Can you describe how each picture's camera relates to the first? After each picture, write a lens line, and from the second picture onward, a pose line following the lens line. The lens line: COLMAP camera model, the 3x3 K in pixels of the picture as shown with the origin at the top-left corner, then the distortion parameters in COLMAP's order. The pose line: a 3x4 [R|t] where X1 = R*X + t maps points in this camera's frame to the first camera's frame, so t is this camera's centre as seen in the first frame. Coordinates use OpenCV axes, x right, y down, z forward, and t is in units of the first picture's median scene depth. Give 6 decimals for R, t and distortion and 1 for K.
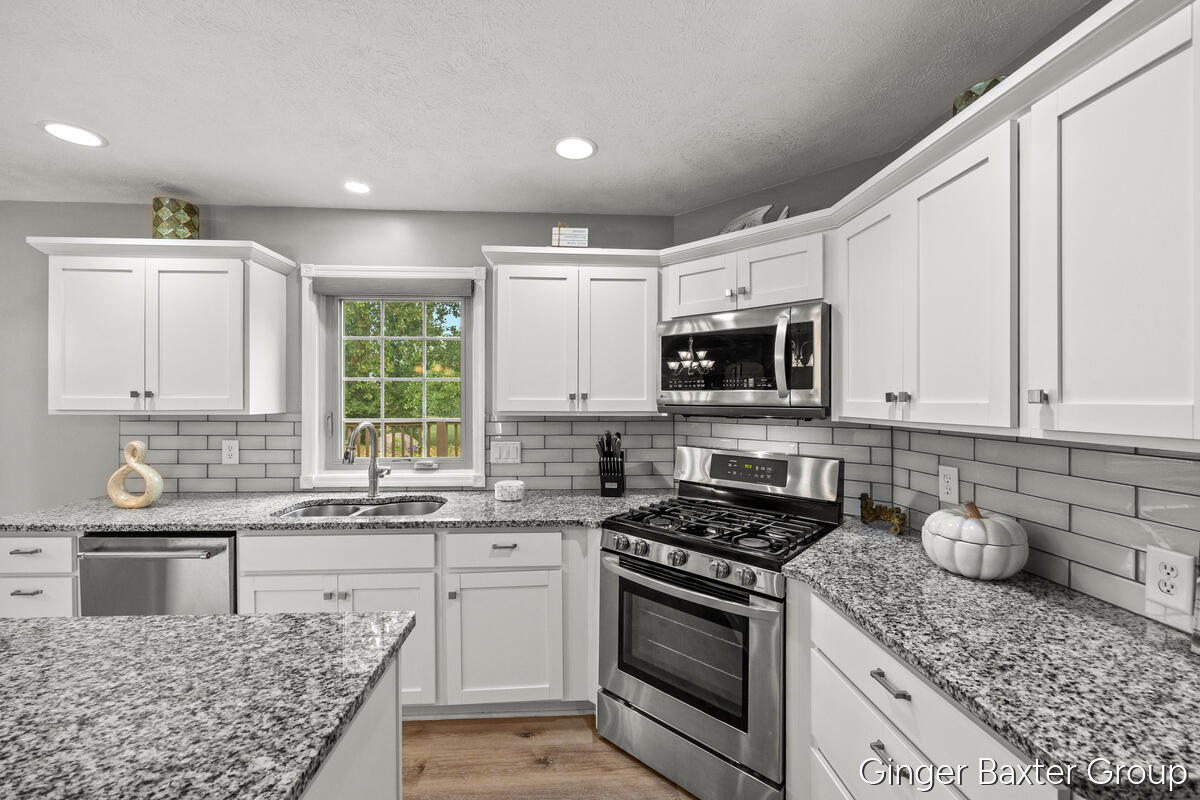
lens RADIAL K [[482.4, 0, 599.6], [0, 482.4, 401.0], [0, 0, 1]] dist [0.002554, 0.000014]
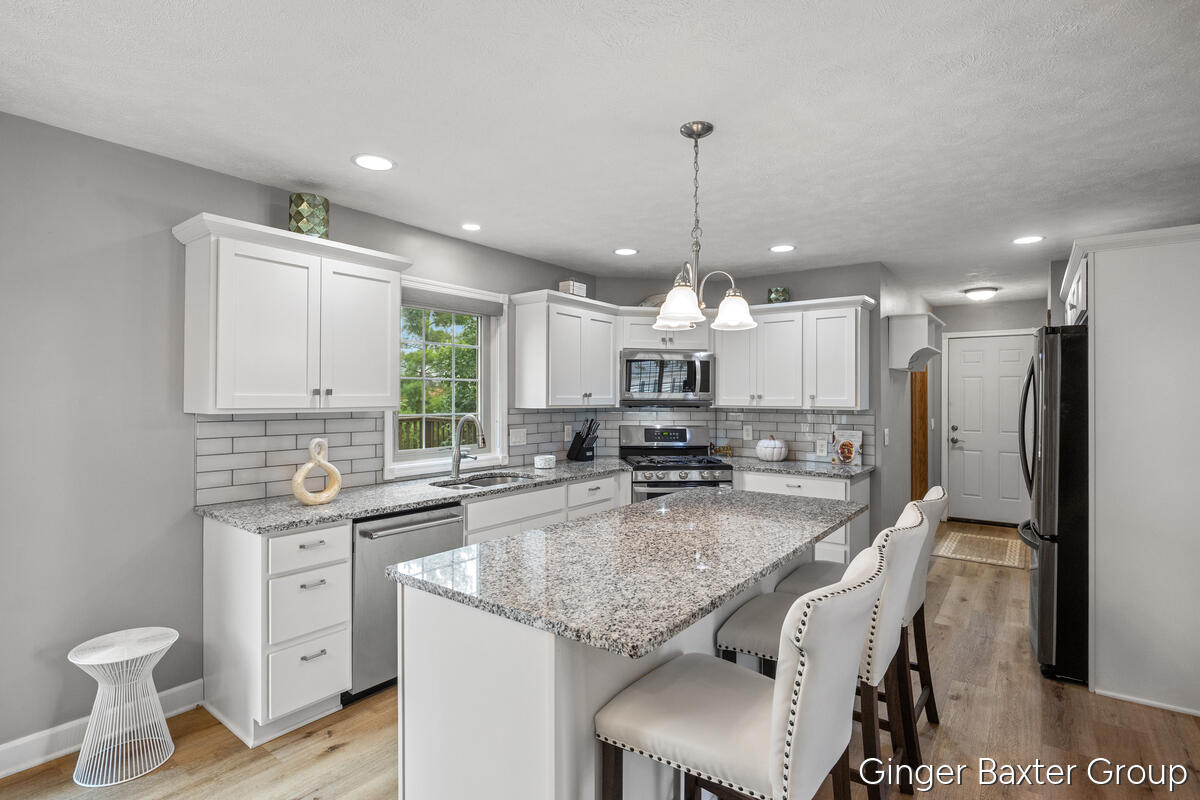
lens RADIAL K [[580.1, 0, 600.6], [0, 580.1, 398.0], [0, 0, 1]] dist [-0.002206, -0.000085]
pose [[0.644324, -0.000862, 0.764753, -1.395550], [-0.001396, 0.999996, 0.002304, -0.005093], [-0.764752, -0.002552, 0.644320, -0.216814]]
